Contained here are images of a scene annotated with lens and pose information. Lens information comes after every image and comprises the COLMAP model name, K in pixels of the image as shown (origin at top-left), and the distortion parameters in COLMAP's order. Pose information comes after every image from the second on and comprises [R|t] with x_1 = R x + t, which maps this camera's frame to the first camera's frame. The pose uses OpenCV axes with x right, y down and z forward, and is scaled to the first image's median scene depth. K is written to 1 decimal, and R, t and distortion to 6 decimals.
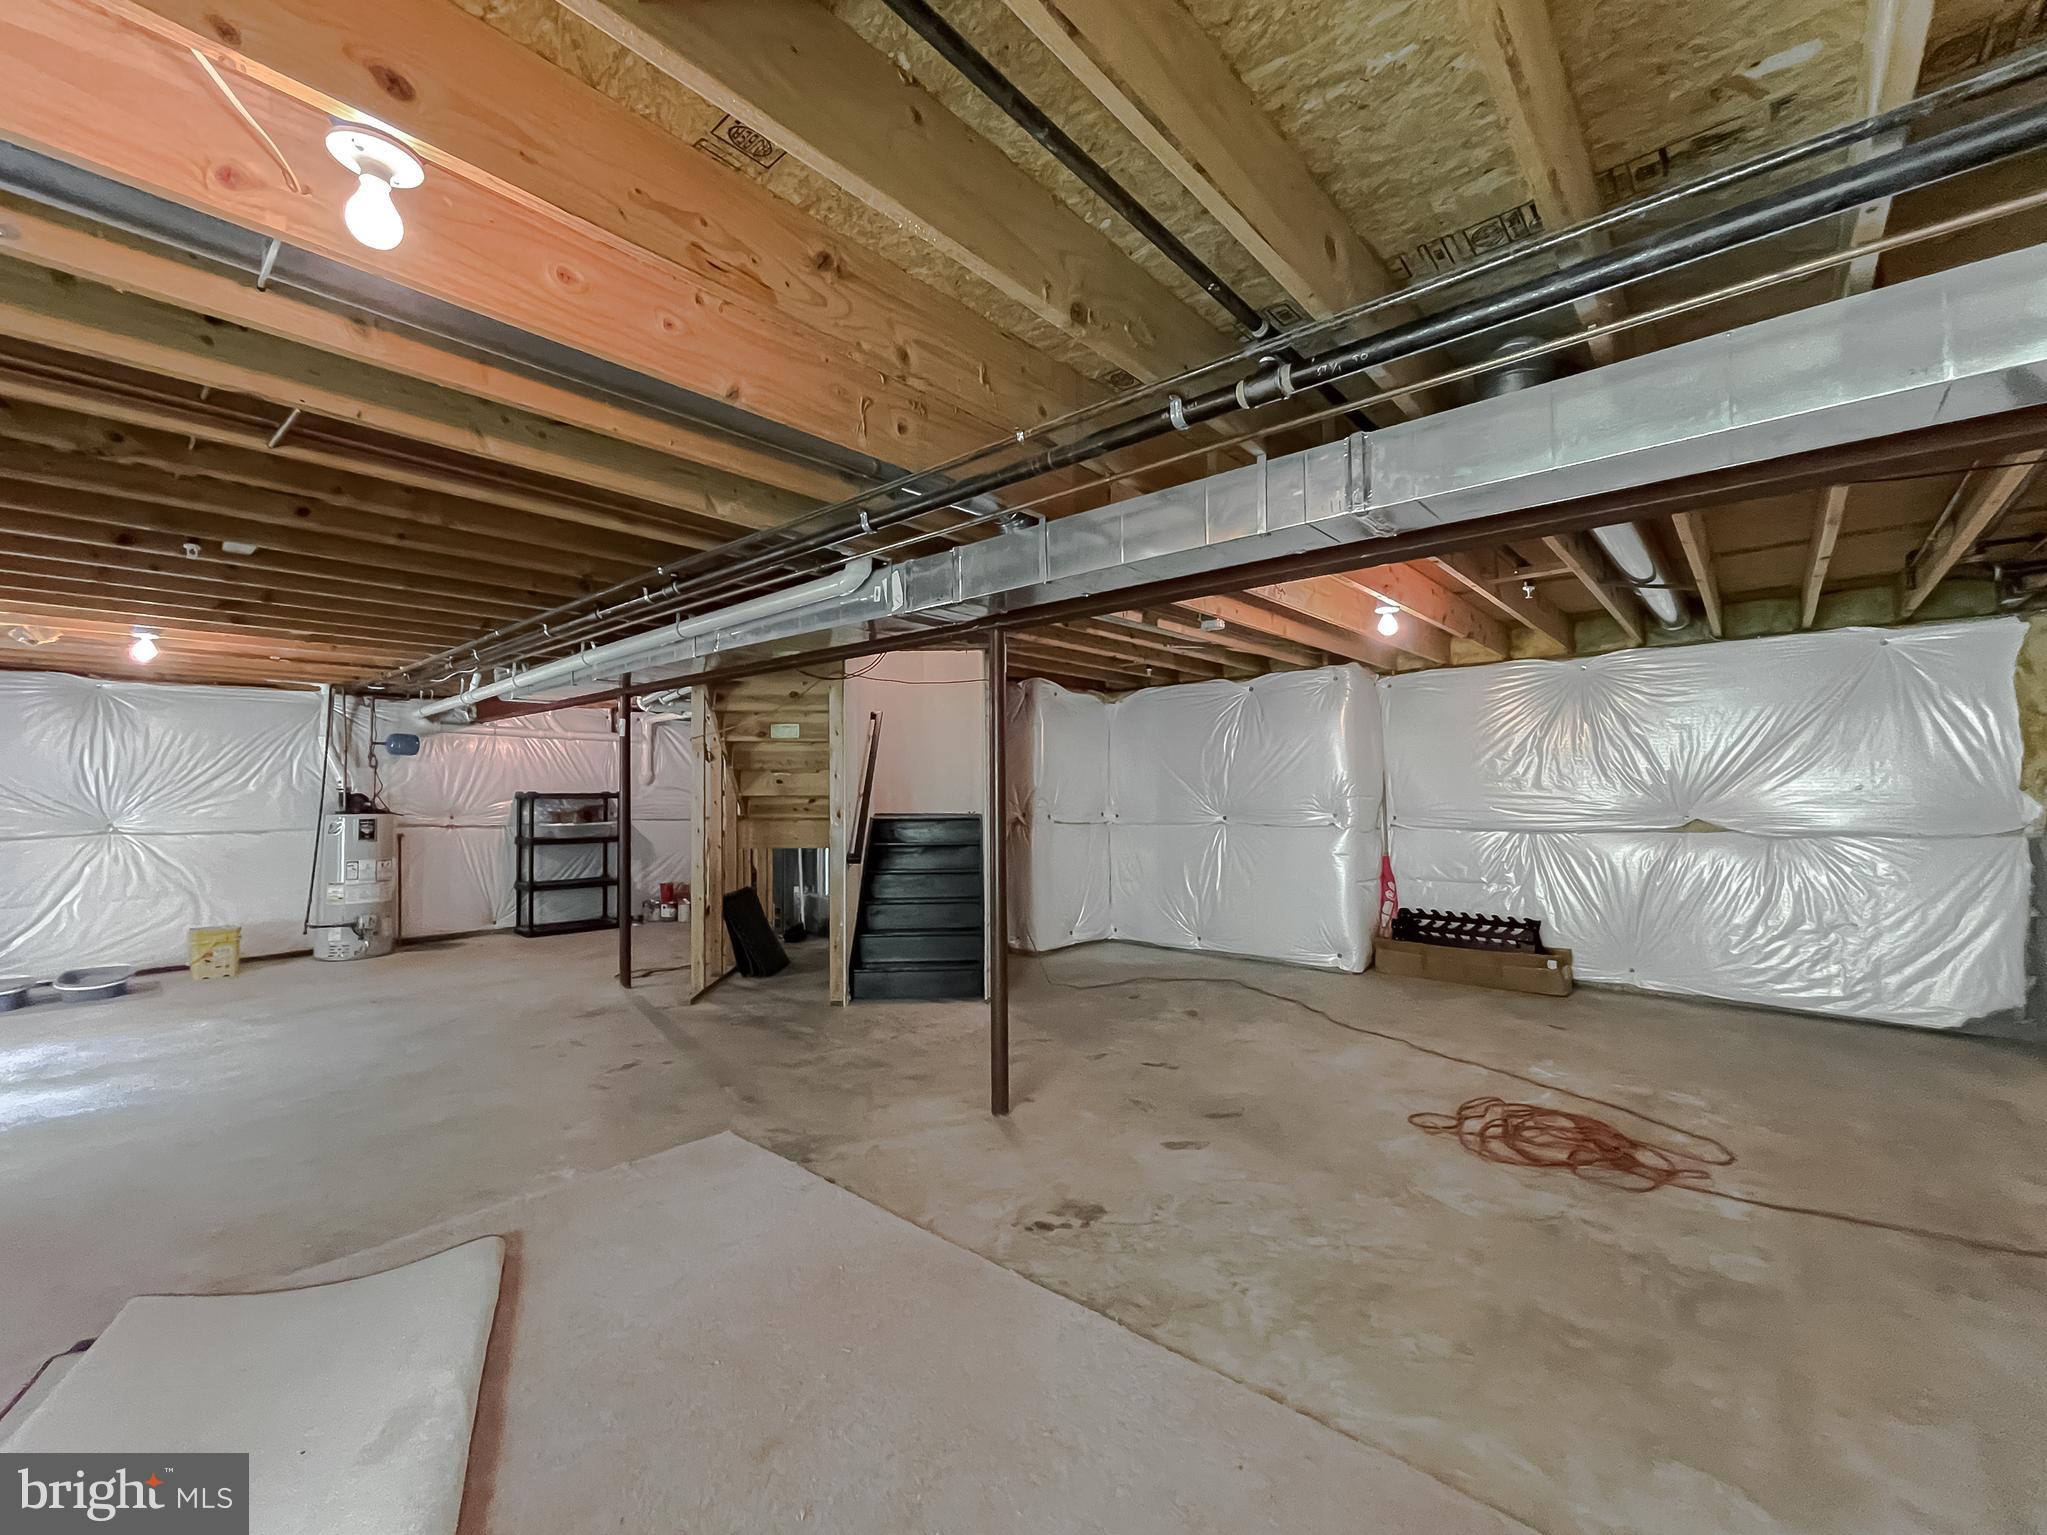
lens RADIAL K [[833.6, 0, 980.0], [0, 833.6, 772.8], [0, 0, 1]] dist [-0.001192, 0.011358]
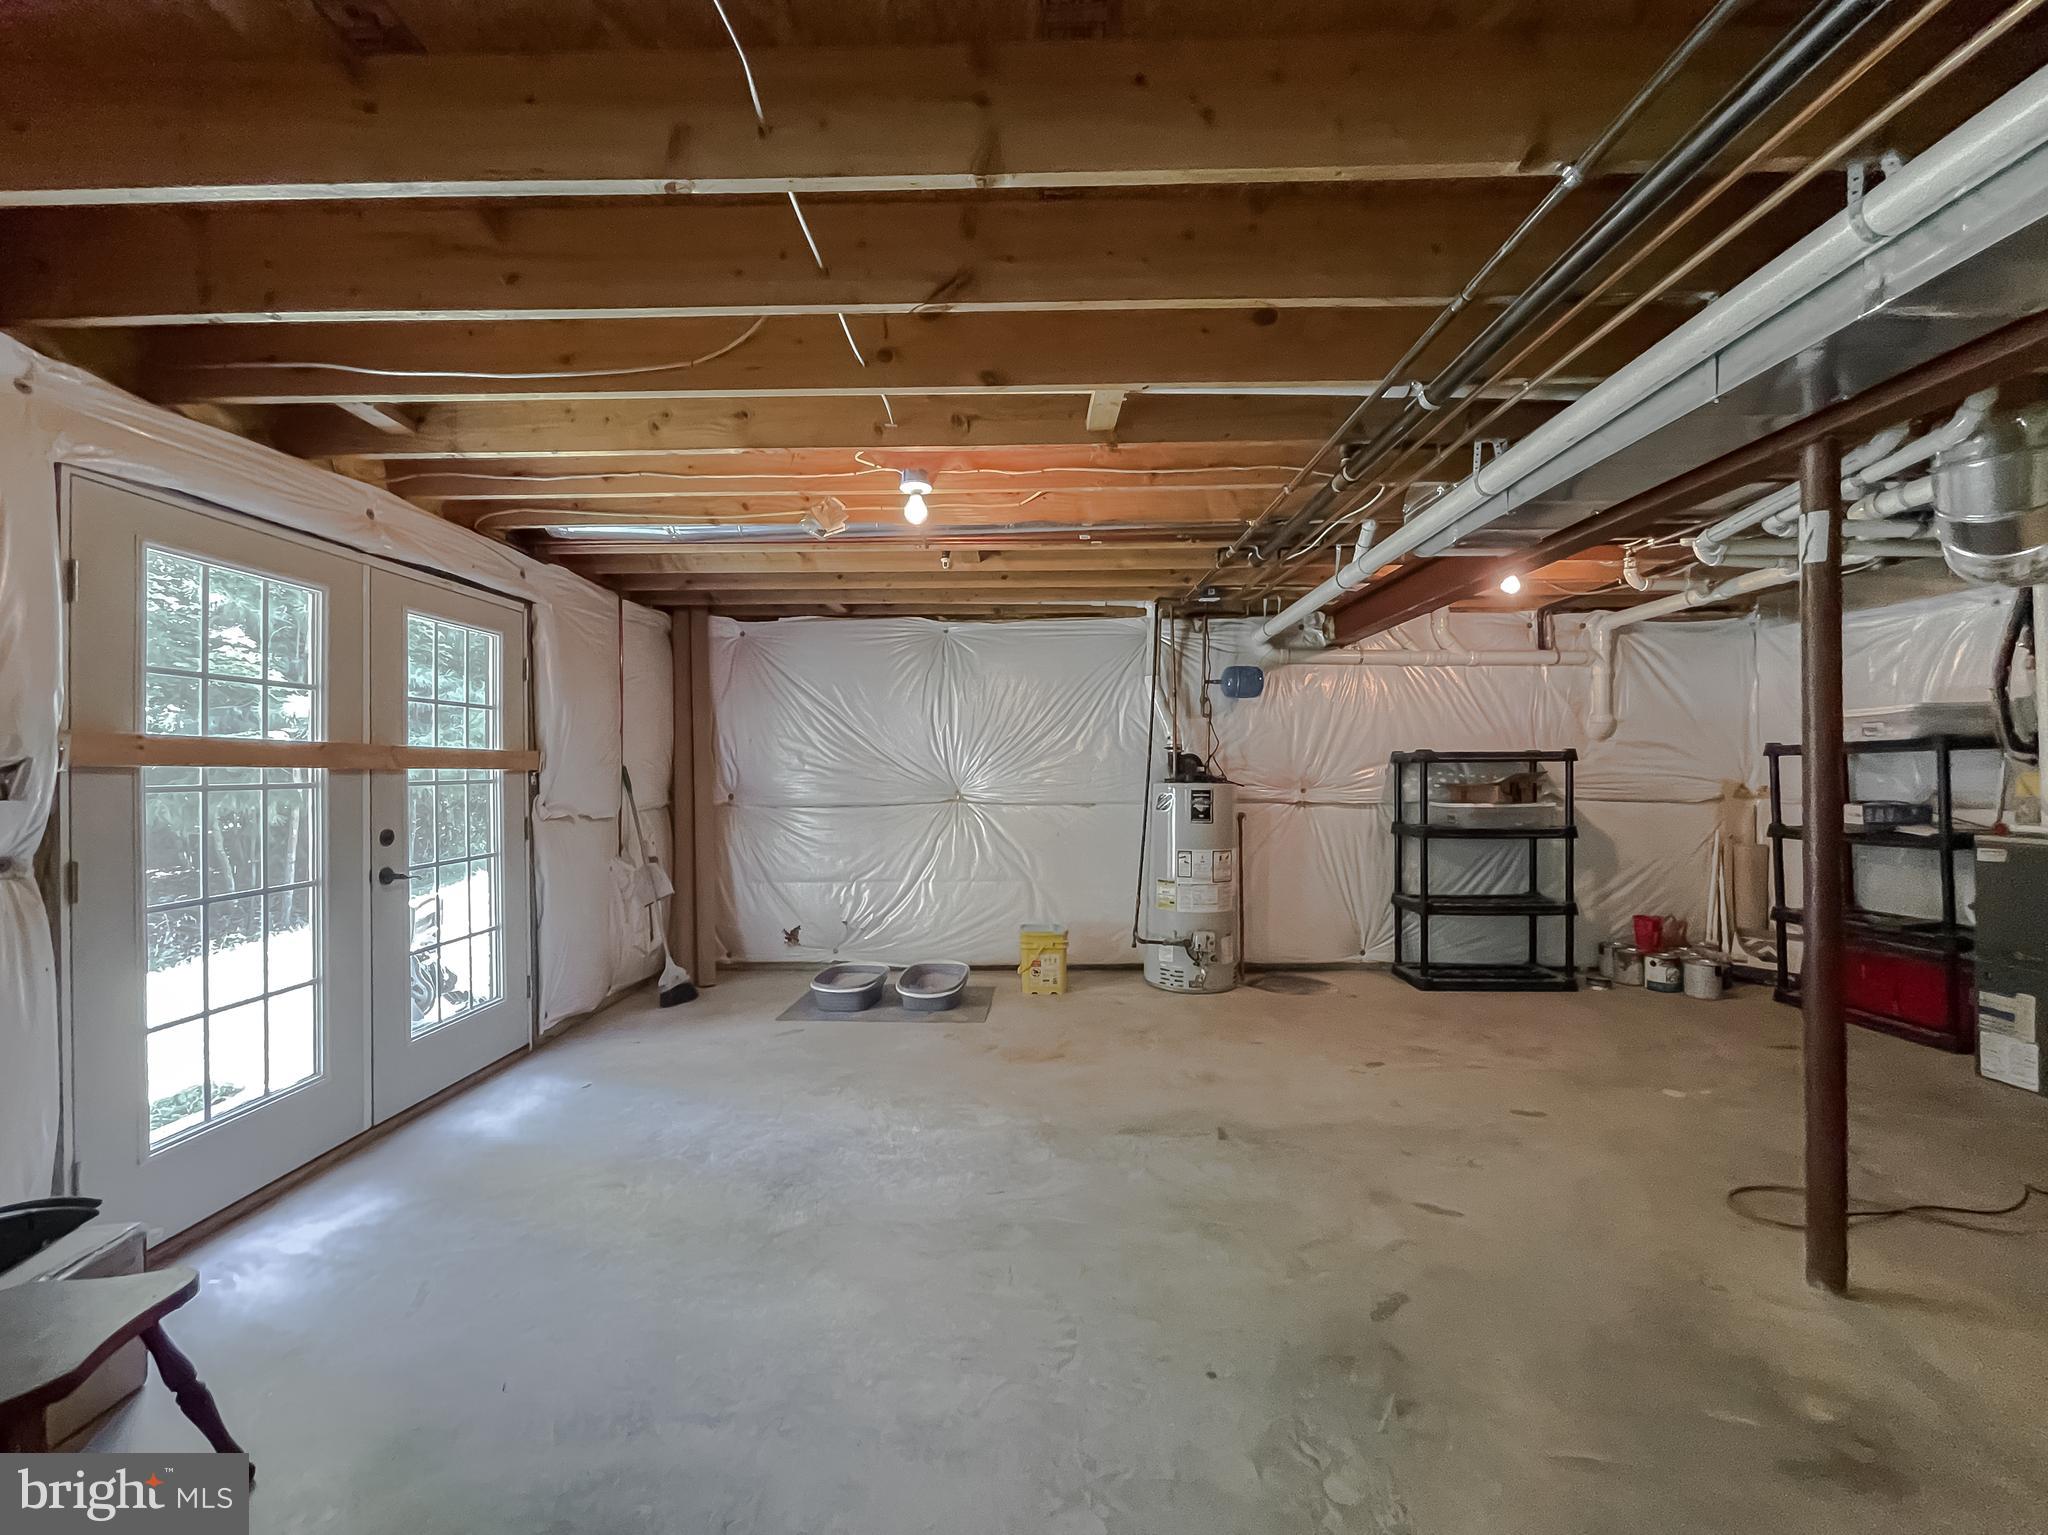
lens RADIAL K [[840.9, 0, 1016.3], [0, 840.9, 771.0], [0, 0, 1]] dist [0.000130, 0.000348]
pose [[0.666934, 0.002689, -0.745112, -0.308527], [0.018988, 0.999607, 0.020602, 0.021512], [0.744875, -0.027888, 0.666621, 0.411775]]
